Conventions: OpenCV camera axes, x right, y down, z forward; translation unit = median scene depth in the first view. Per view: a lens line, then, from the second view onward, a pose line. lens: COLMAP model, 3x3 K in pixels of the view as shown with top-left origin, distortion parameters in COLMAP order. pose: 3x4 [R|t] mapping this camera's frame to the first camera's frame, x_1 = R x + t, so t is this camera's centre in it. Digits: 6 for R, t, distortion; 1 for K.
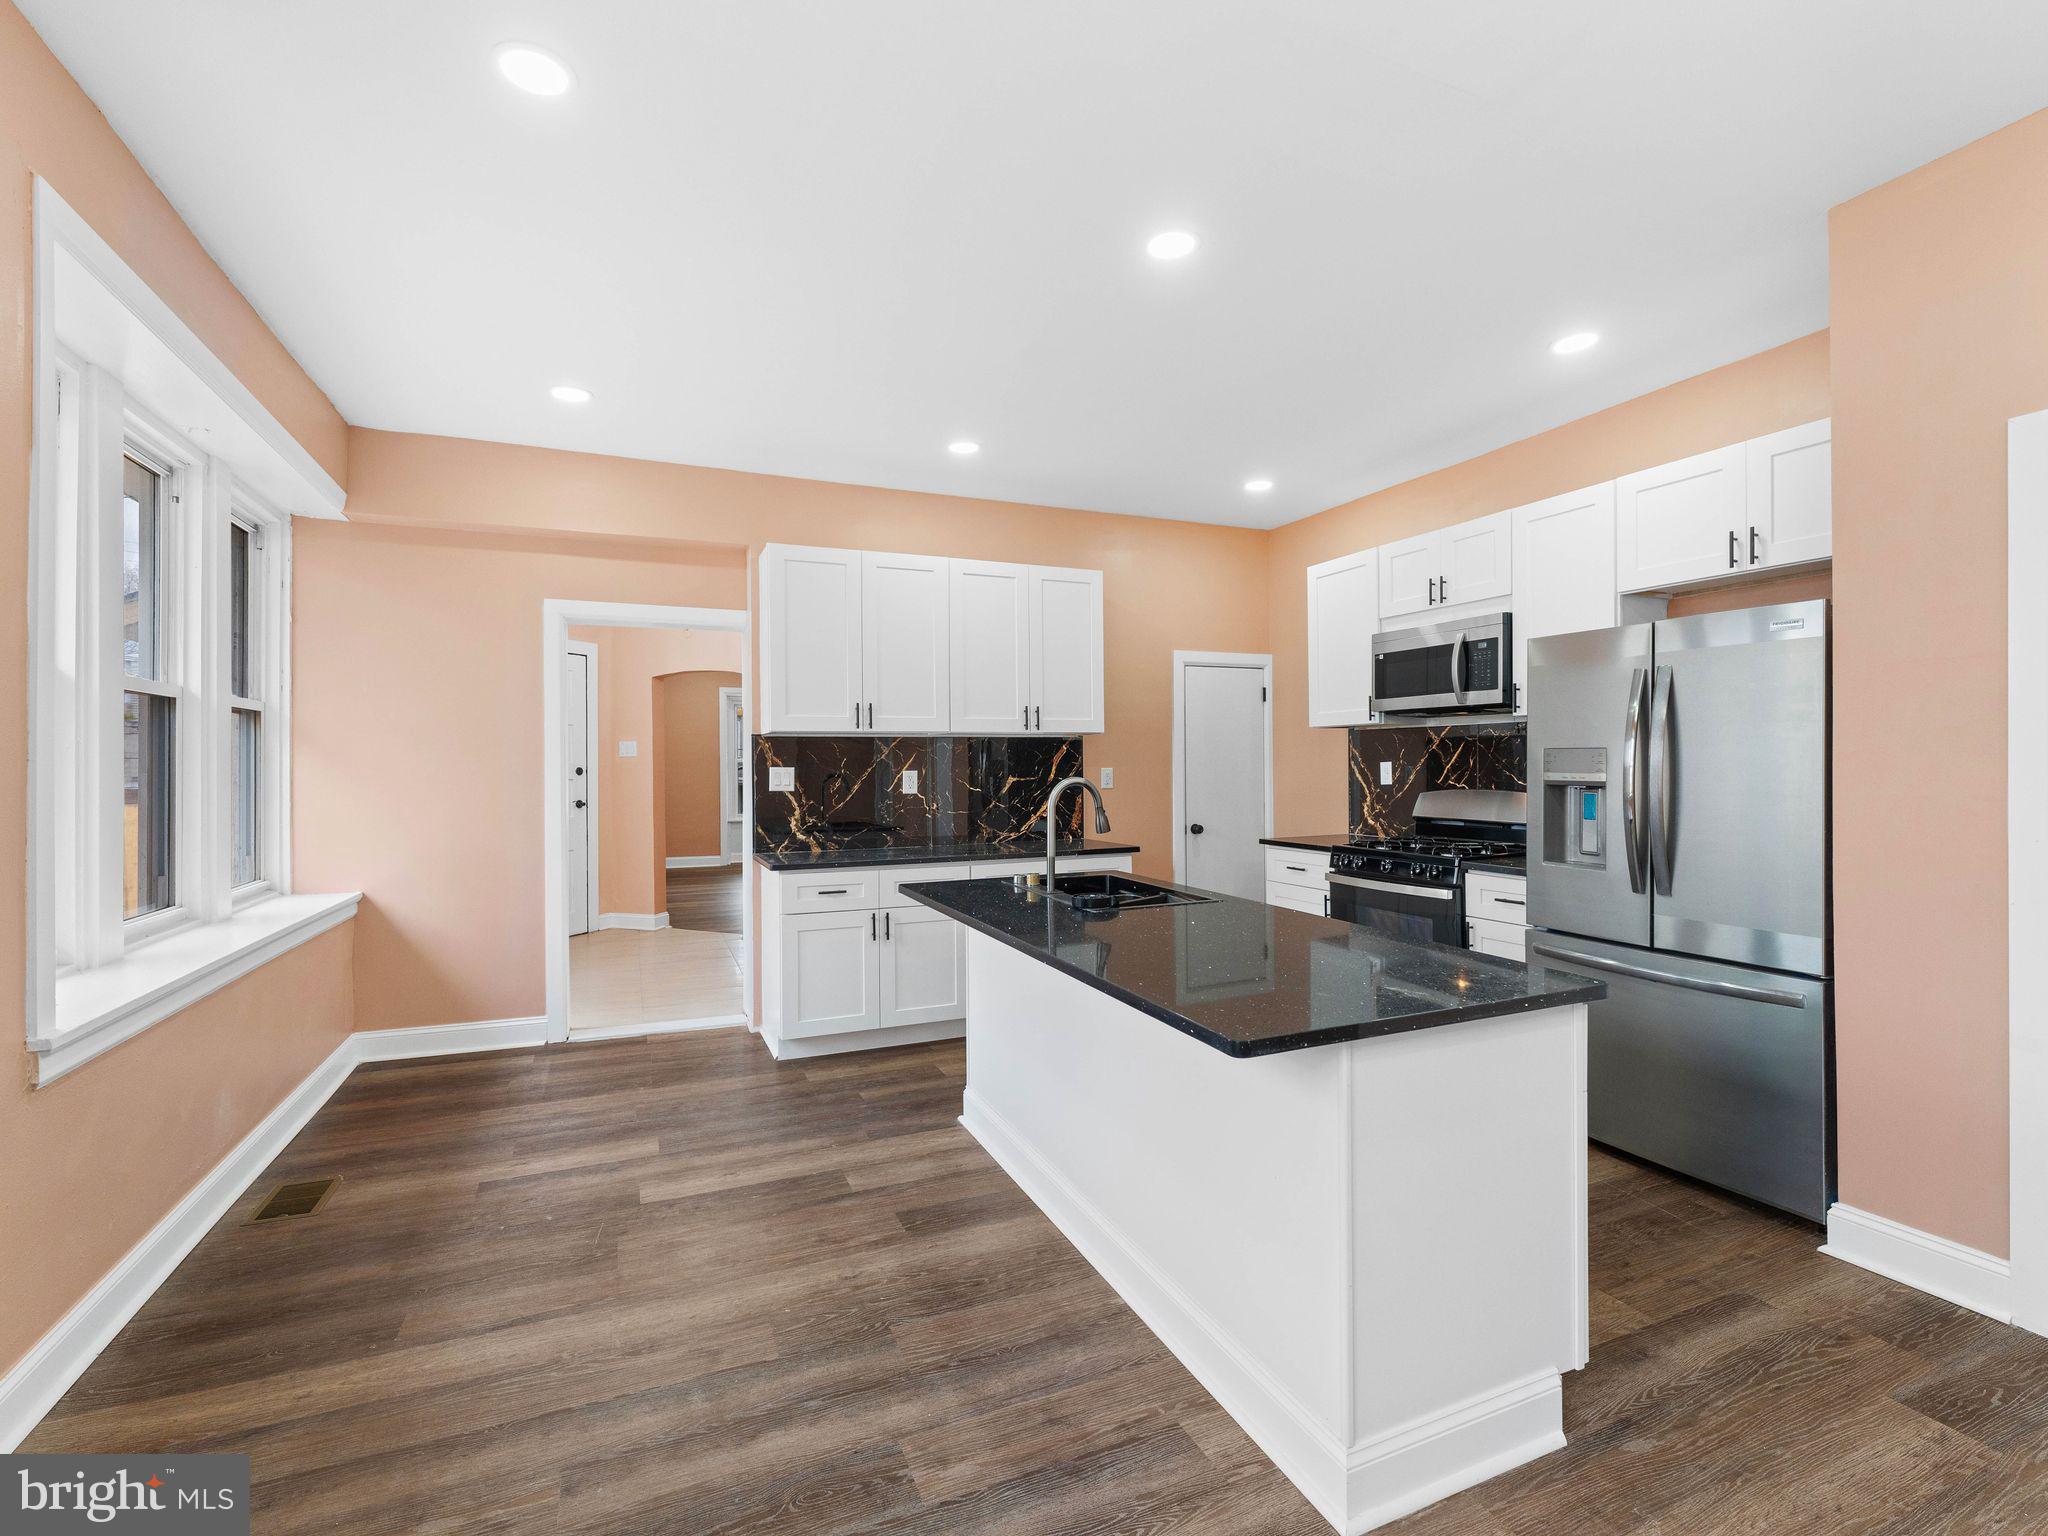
lens RADIAL K [[931.2, 0, 1027.1], [0, 931.2, 767.1], [0, 0, 1]] dist [-0.011747, 0.001406]
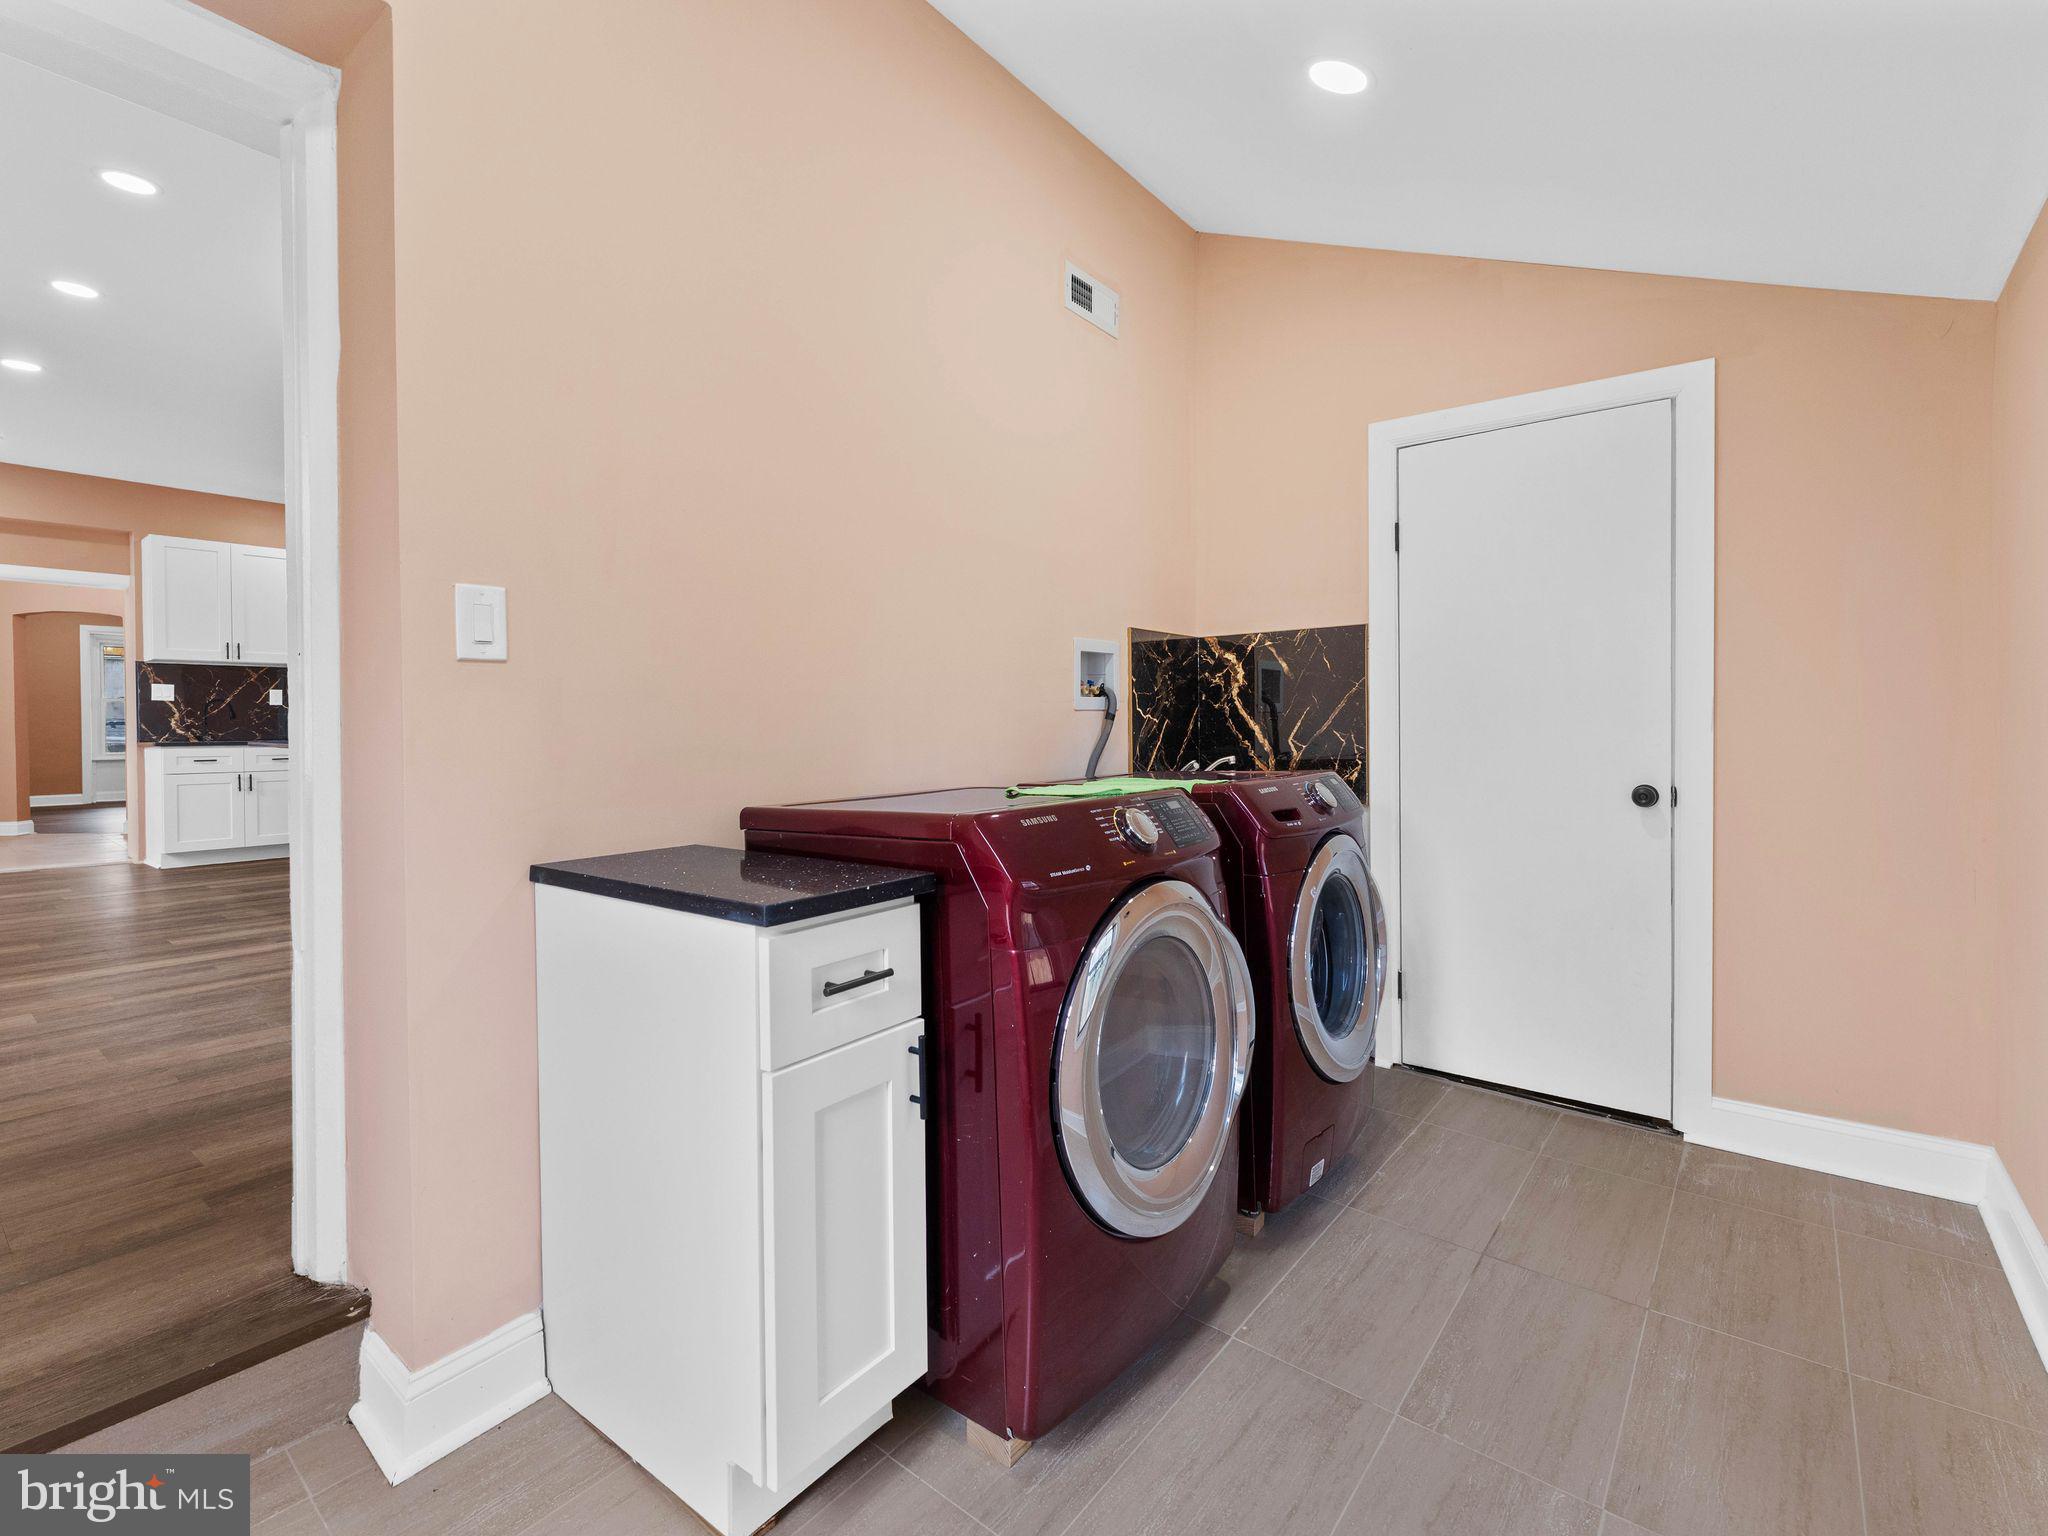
lens RADIAL K [[931.2, 0, 1059.2], [0, 931.2, 729.7], [0, 0, 1]] dist [-0.011747, 0.001406]
pose [[0.872469, -0.002591, 0.488662, 0.258755], [0.000568, 0.999991, 0.004288, 0.065861], [-0.488669, -0.003463, 0.872462, -0.958615]]
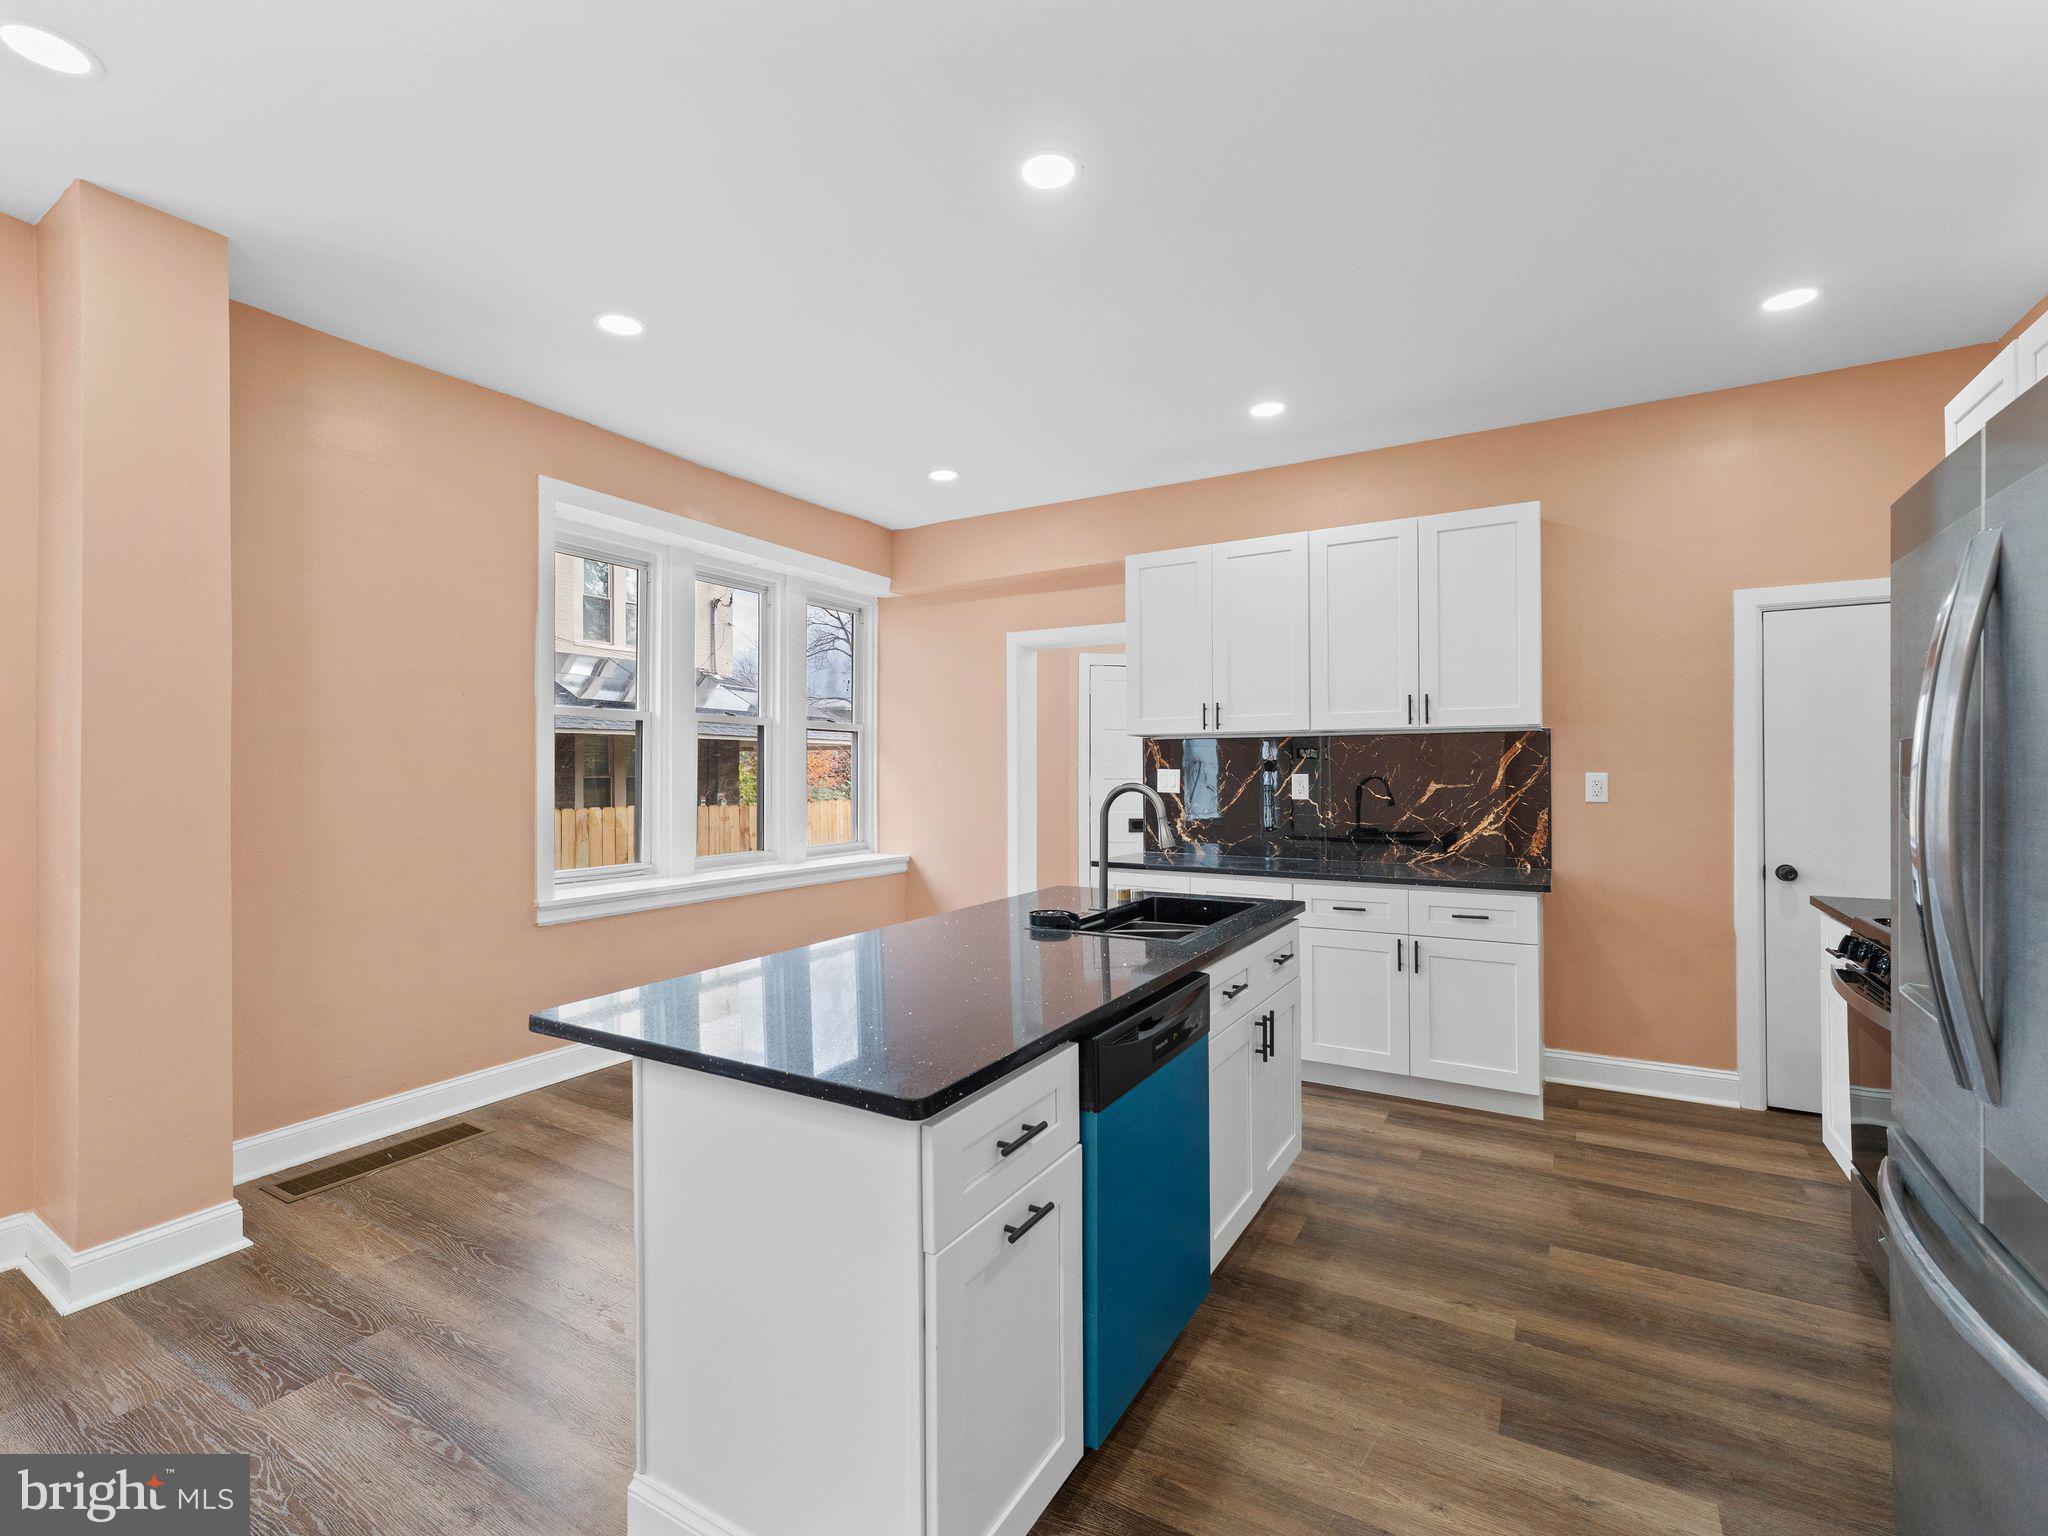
lens RADIAL K [[931.2, 0, 1003.7], [0, 931.2, 766.6], [0, 0, 1]] dist [-0.011747, 0.001406]
pose [[0.567296, 0.006349, -0.823490, 0.471234], [-0.002391, 0.999979, 0.006062, -0.008343], [0.823511, -0.001470, 0.567299, 0.265980]]
